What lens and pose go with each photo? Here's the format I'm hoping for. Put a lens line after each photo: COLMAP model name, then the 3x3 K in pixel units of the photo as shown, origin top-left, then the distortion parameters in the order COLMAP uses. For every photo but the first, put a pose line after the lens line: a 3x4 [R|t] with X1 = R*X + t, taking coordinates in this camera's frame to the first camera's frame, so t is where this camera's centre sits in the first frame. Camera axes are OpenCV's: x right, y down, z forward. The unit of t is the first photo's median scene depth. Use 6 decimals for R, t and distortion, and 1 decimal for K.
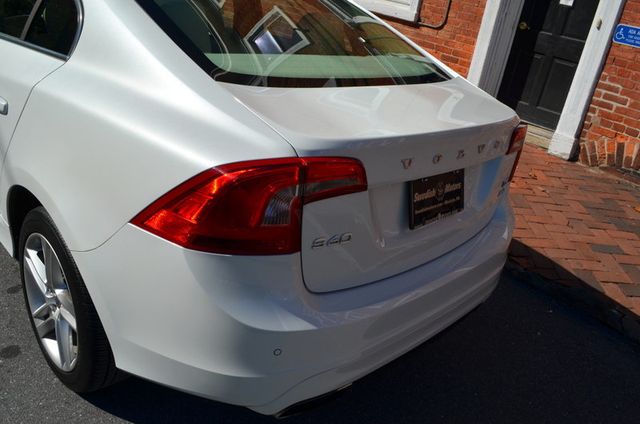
lens RADIAL K [[534.5, 0, 317.4], [0, 534.5, 215.8], [0, 0, 1]] dist [-0.081044, 0.016511]
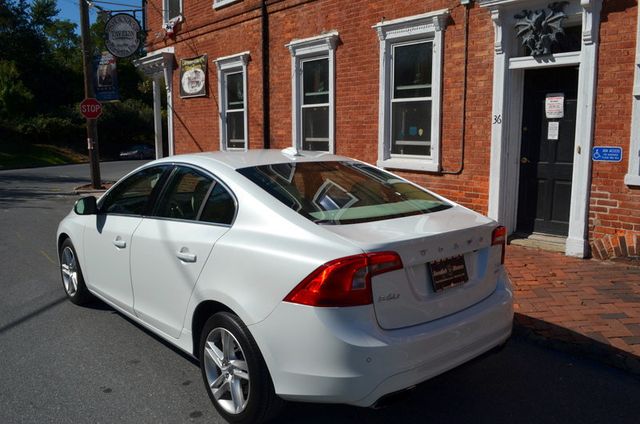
lens RADIAL K [[534.5, 0, 317.4], [0, 534.5, 215.8], [0, 0, 1]] dist [-0.081044, 0.016511]
pose [[0.984823, -0.149346, -0.088424, -0.004841], [0.117416, 0.948488, -0.294253, 0.114528], [0.127815, 0.279405, 0.951628, -0.342891]]
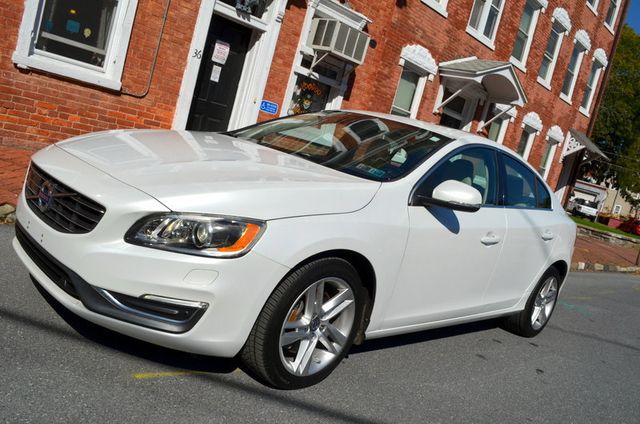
lens RADIAL K [[534.5, 0, 317.4], [0, 534.5, 215.8], [0, 0, 1]] dist [-0.081044, 0.016511]
pose [[0.034254, -0.291014, 0.956105, -1.445594], [0.179964, 0.942825, 0.280524, -0.577969], [-0.983077, 0.162456, 0.084668, 0.907453]]
